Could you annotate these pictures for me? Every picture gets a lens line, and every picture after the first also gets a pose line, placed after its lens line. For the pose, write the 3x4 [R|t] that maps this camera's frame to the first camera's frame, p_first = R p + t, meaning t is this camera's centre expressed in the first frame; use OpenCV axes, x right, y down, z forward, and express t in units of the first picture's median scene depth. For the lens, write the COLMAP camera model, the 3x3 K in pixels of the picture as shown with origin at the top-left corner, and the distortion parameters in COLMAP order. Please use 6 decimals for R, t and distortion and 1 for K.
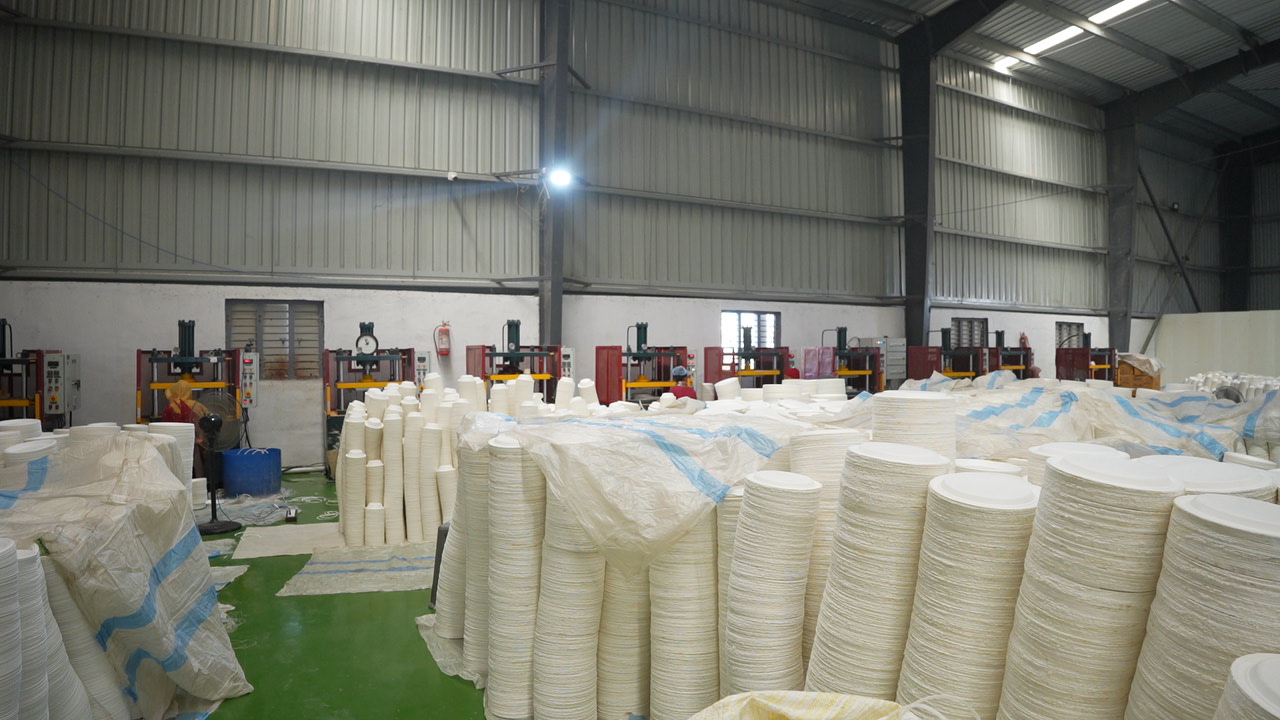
lens RADIAL K [[737.0, 0, 640.0], [0, 737.0, 360.0], [0, 0, 1]] dist [-0.154299, 0.042698]
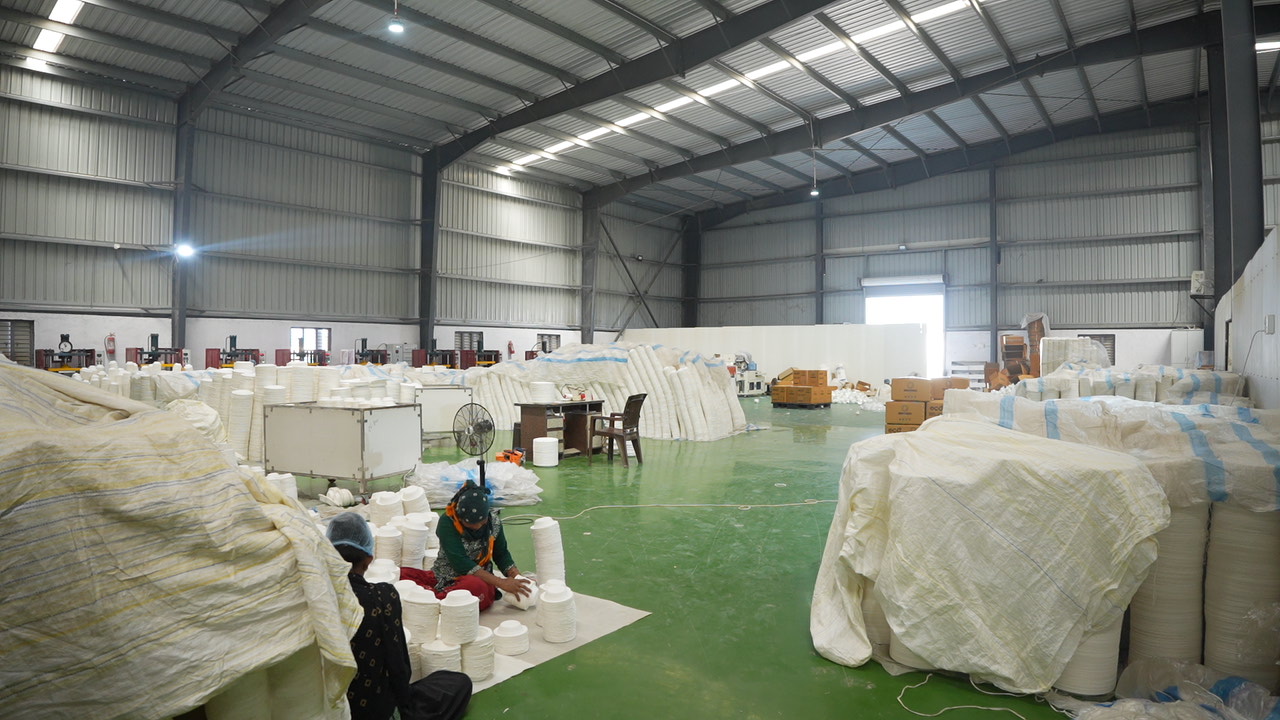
lens RADIAL K [[737.0, 0, 640.0], [0, 737.0, 360.0], [0, 0, 1]] dist [-0.154299, 0.042698]
pose [[0.909133, 0.002366, 0.416500, 0.180797], [-0.002169, 0.999997, -0.000946, 0.007726], [-0.416501, -0.000043, 0.909135, -0.898954]]
